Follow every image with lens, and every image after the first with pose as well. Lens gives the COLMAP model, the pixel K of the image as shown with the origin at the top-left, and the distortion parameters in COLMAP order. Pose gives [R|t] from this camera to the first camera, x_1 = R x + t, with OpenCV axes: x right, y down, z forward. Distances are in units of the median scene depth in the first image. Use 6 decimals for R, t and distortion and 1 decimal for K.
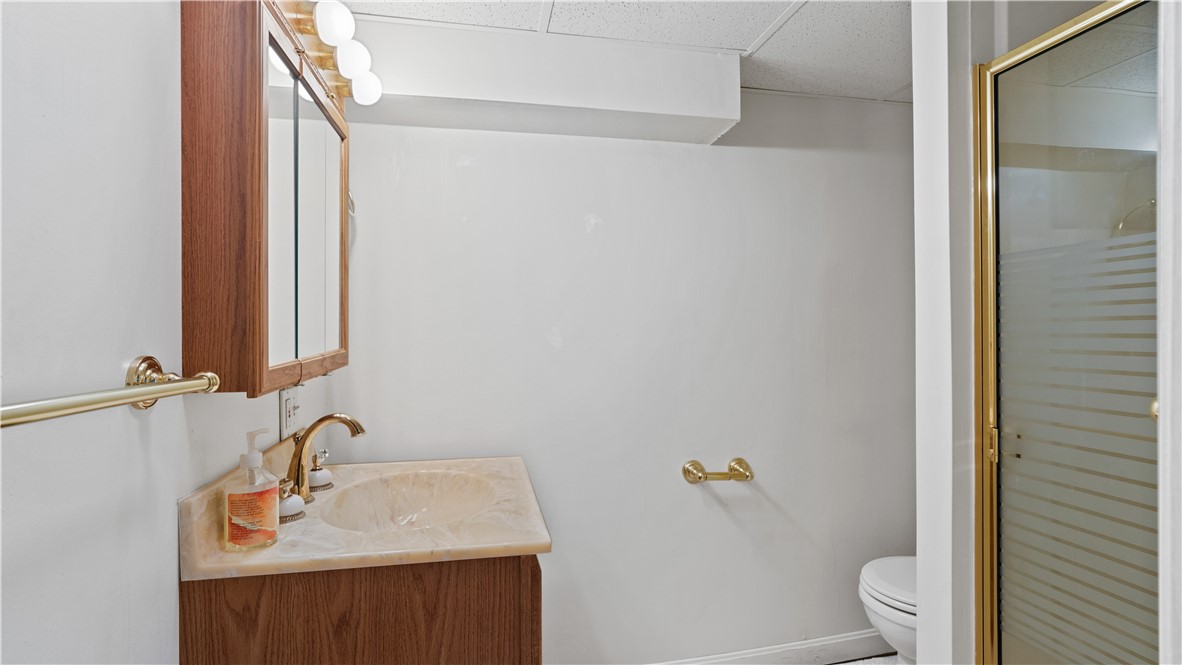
lens RADIAL K [[563.4, 0, 591.0], [0, 563.4, 332.5], [0, 0, 1]] dist [-0.002278, 0.000509]
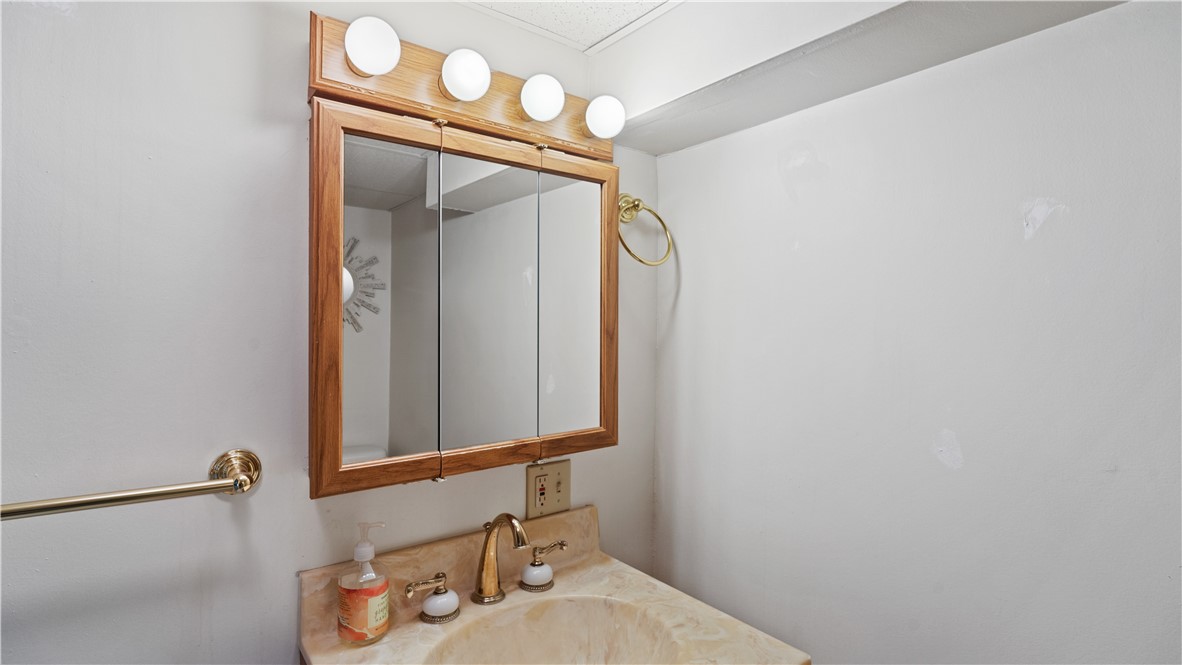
lens RADIAL K [[563.1, 0, 589.5], [0, 563.1, 319.4], [0, 0, 1]] dist [0.004090, 0.001085]
pose [[0.445443, -0.007382, -0.895280, 0.337555], [-0.018122, 0.999687, -0.017260, -0.125493], [0.895127, 0.023912, 0.445170, 0.612358]]
